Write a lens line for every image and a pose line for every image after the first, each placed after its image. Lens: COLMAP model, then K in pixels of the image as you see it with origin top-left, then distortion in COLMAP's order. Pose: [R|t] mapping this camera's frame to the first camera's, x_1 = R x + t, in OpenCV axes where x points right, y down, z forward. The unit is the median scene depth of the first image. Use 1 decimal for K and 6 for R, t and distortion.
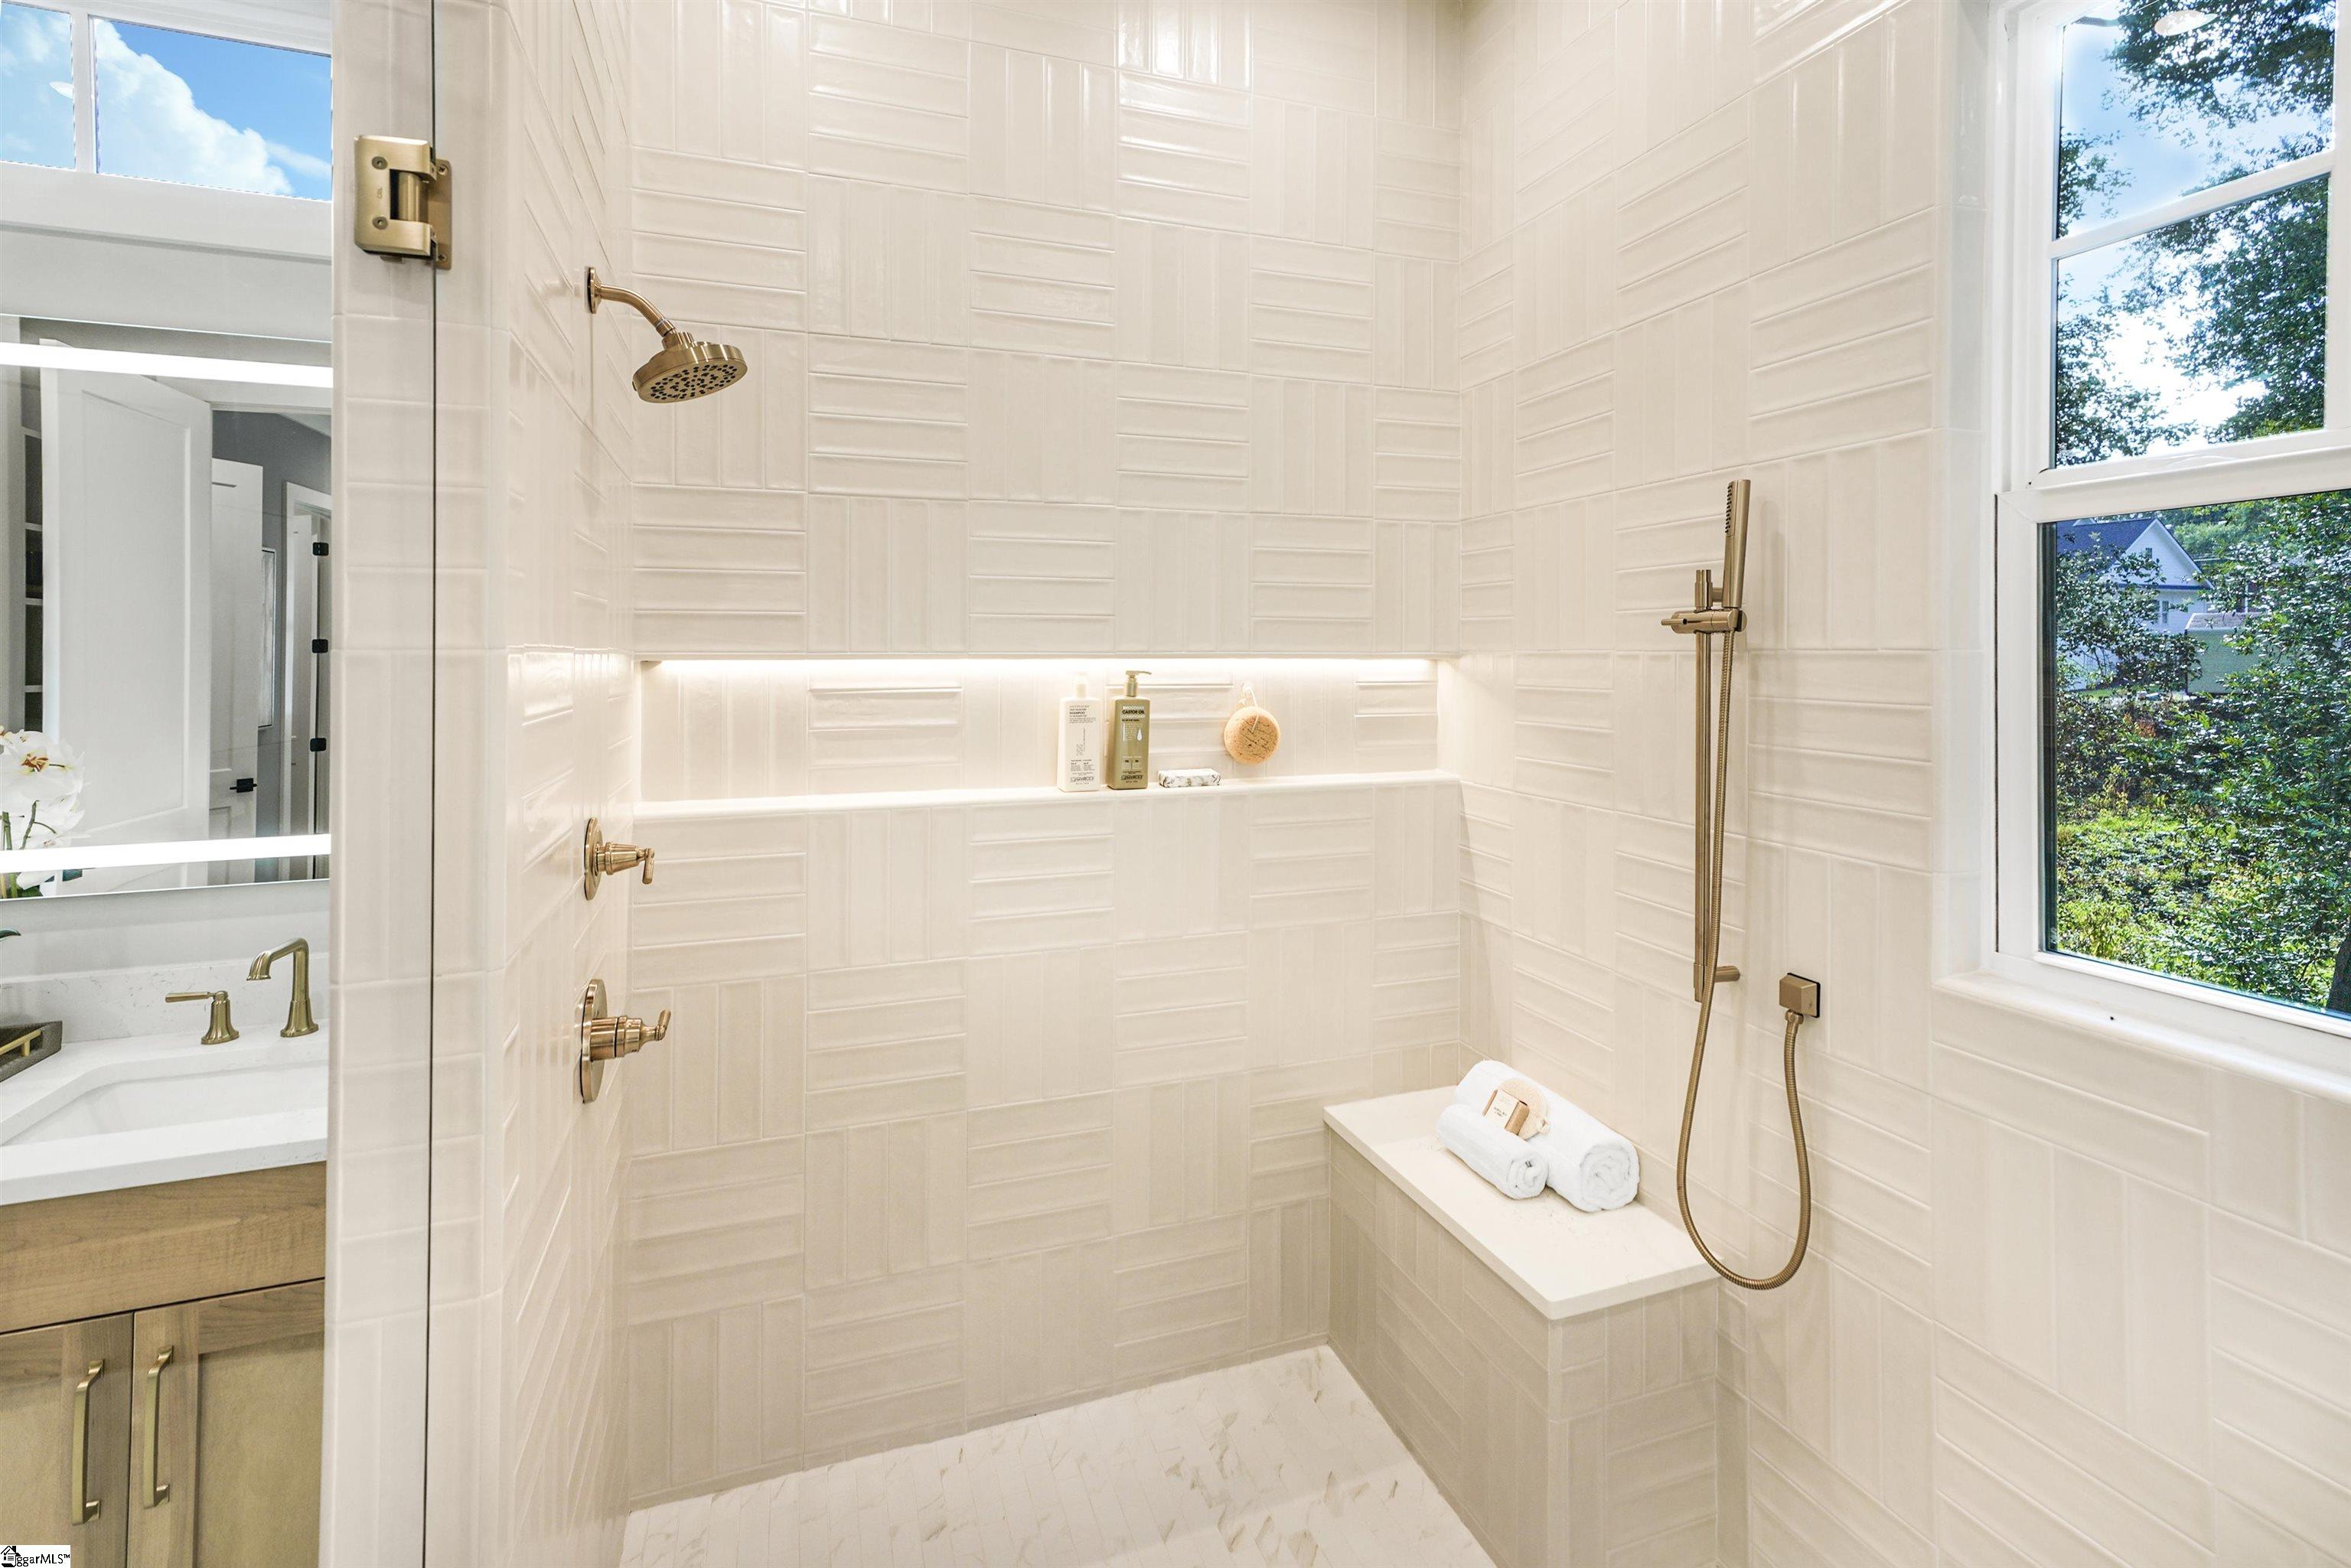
lens RADIAL K [[1069.6, 0, 1184.1], [0, 1069.6, 654.5], [0, 0, 1]] dist [-0.012083, 0.004489]
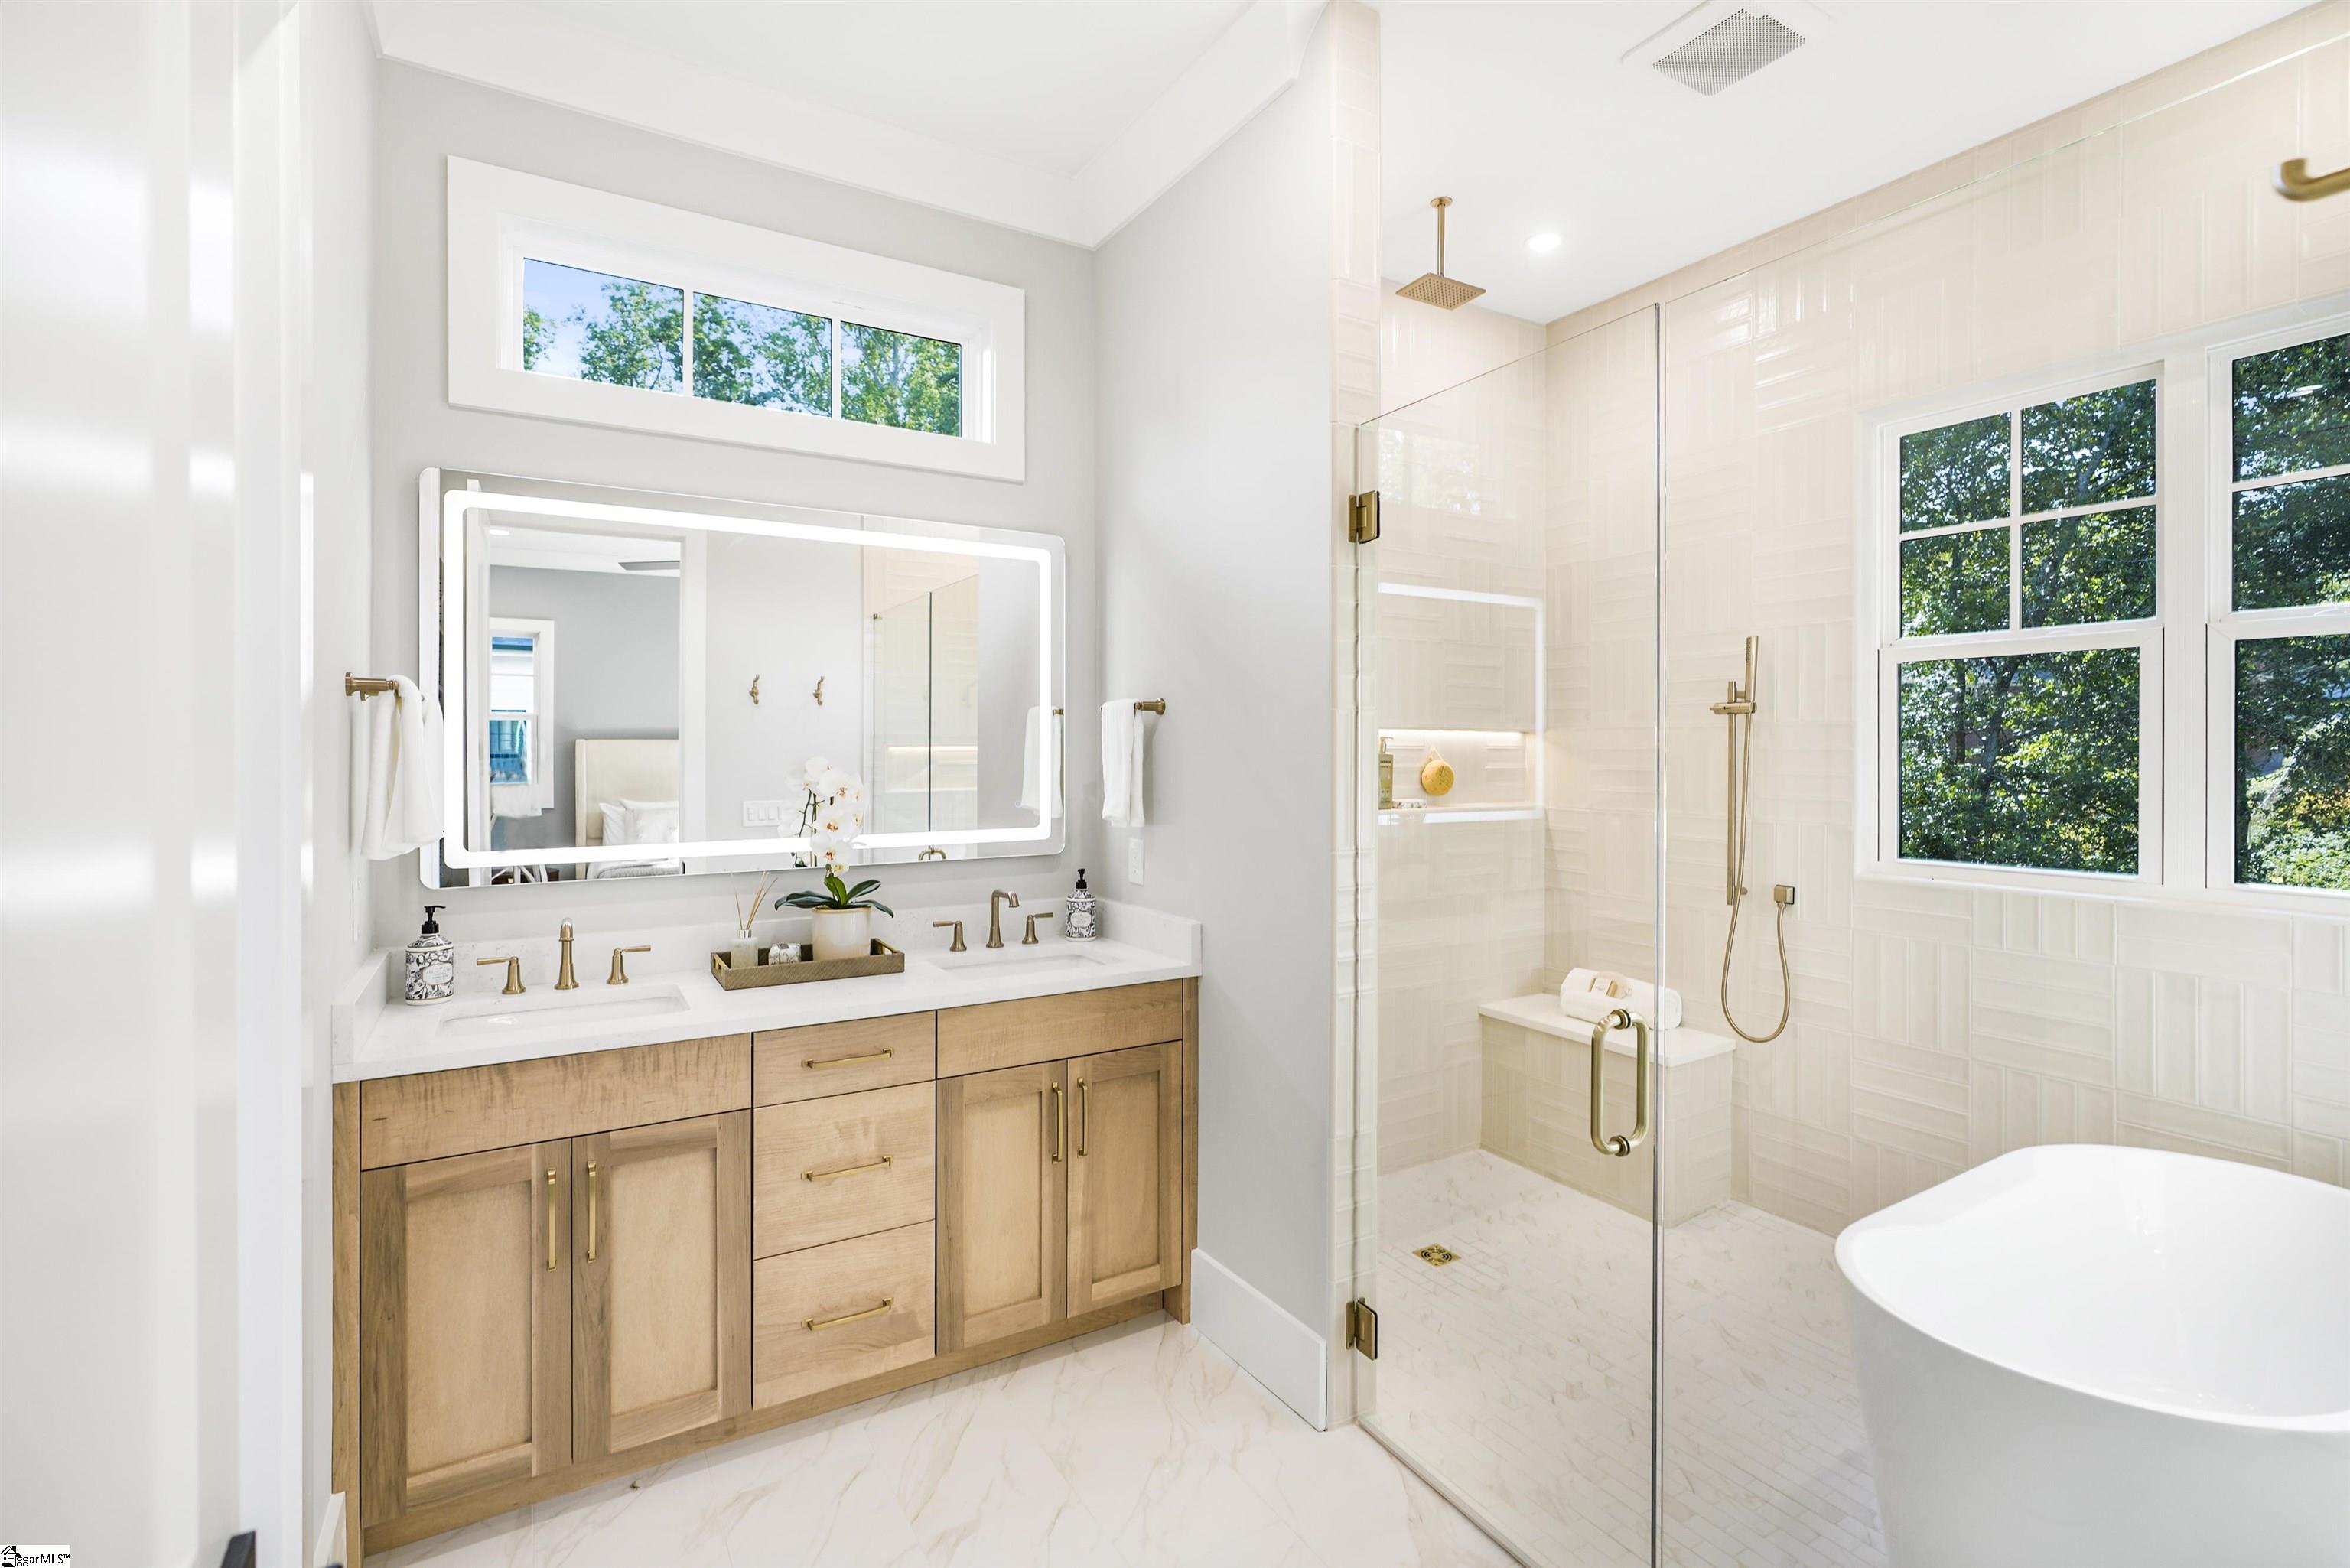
lens RADIAL K [[1069.1, 0, 1169.9], [0, 1069.1, 751.2], [0, 0, 1]] dist [-0.012083, 0.004489]
pose [[0.980289, 0.002301, 0.197555, -0.896035], [-0.002859, 0.999993, 0.002541, 0.044566], [-0.197547, -0.003056, 0.980289, -0.695019]]
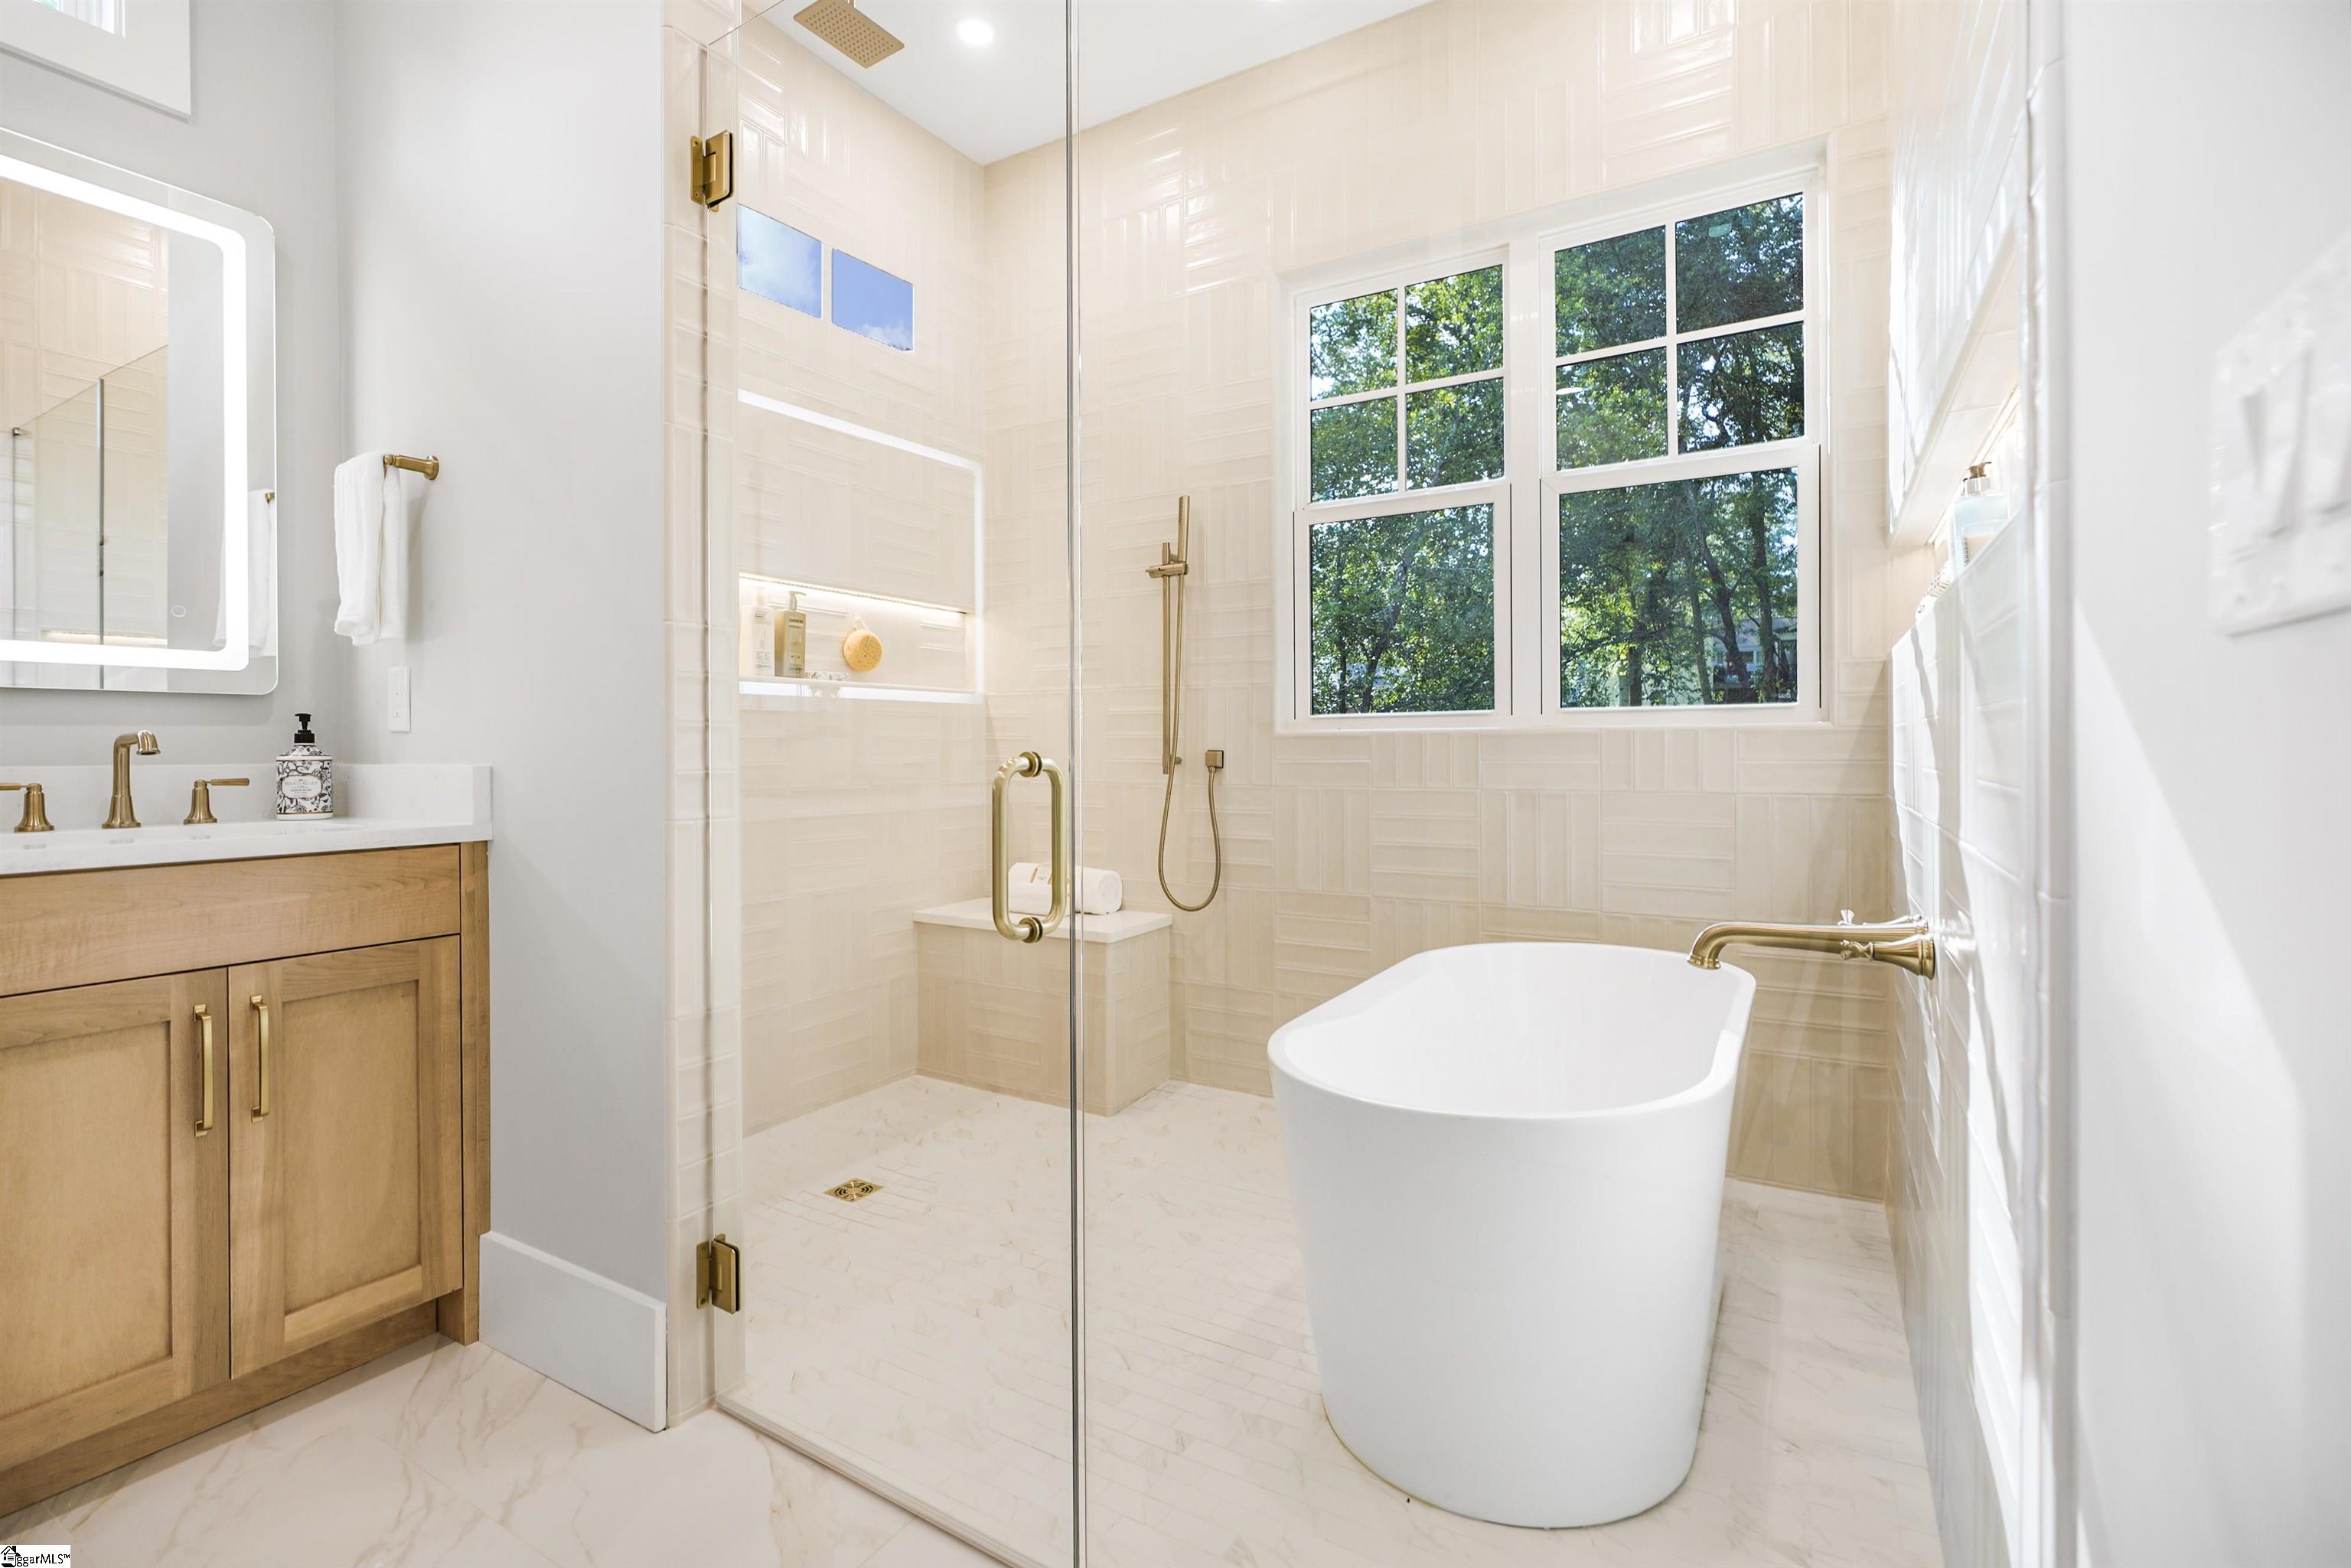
lens RADIAL K [[1069.6, 0, 1177.1], [0, 1069.6, 753.8], [0, 0, 1]] dist [-0.012083, 0.004489]
pose [[0.772584, -0.004680, 0.634896, -0.693470], [0.002971, 0.999989, 0.003755, 0.283341], [-0.634906, -0.001014, 0.772589, -0.464537]]
